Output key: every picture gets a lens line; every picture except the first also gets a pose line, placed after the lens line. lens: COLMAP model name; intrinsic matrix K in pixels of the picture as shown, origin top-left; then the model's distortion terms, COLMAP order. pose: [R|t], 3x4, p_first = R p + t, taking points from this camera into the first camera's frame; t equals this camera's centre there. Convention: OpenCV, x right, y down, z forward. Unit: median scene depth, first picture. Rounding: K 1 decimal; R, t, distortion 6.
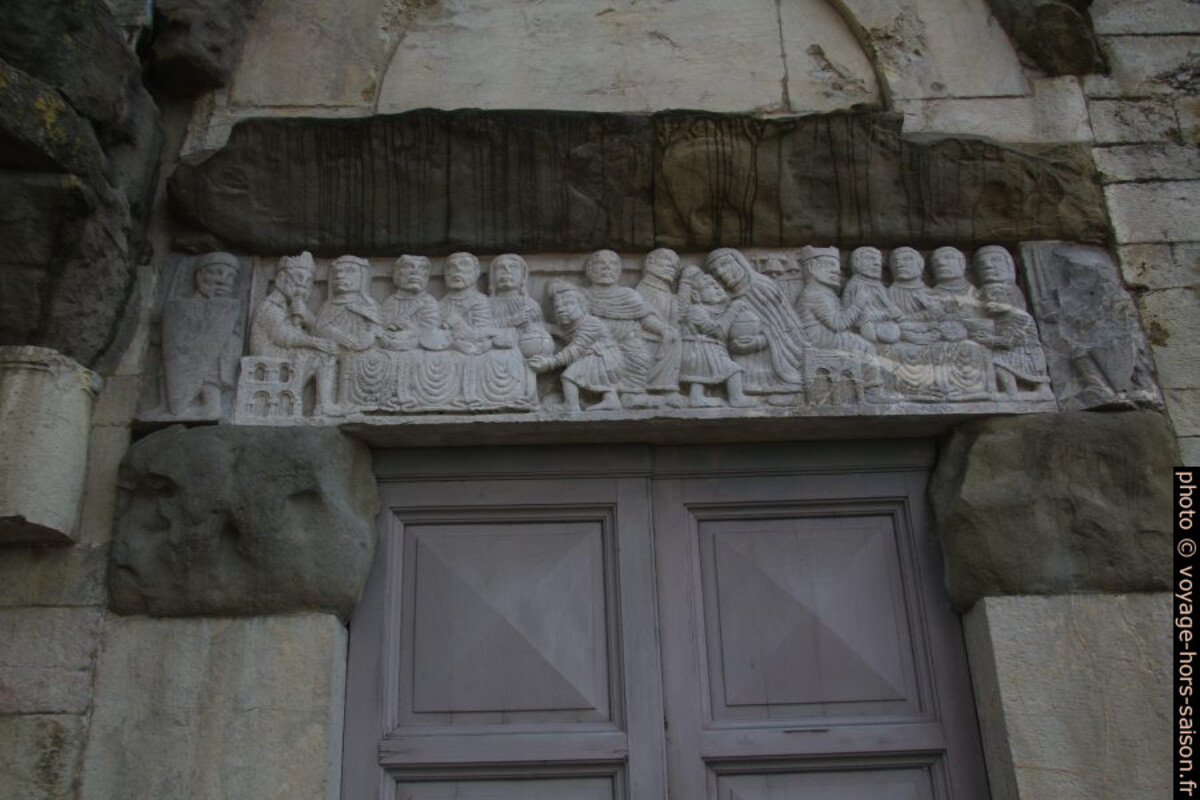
lens RADIAL K [[1180.6, 0, 579.0], [0, 1180.6, 401.1], [0, 0, 1]] dist [-0.088423, 0.192012]
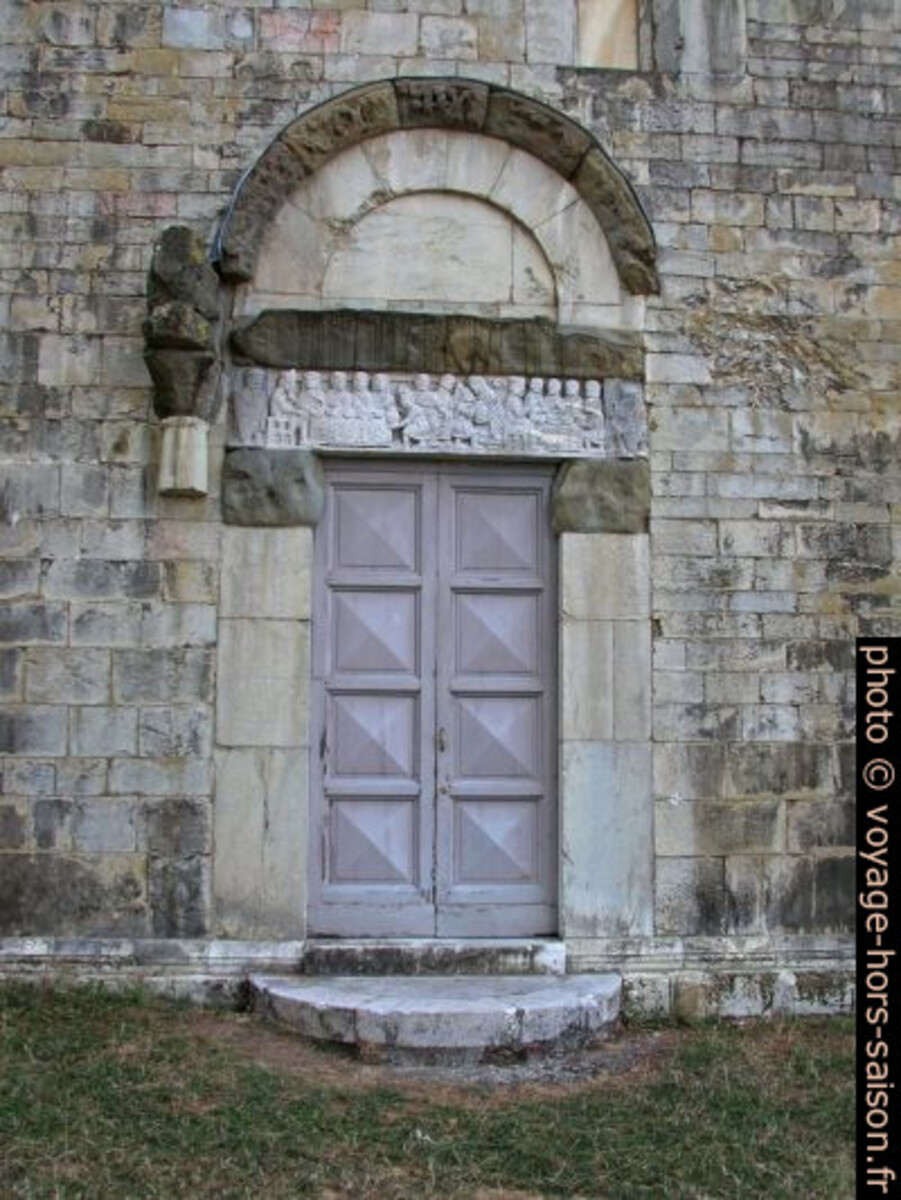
lens RADIAL K [[1021.2, 0, 450.5], [0, 1021.2, 600.0], [0, 0, 1]] dist [-0.001326, -0.001210]
pose [[0.997197, 0.042246, 0.061747, -0.030275], [-0.059021, 0.951407, 0.302228, -0.323181], [-0.045978, -0.305025, 0.951234, -1.064828]]
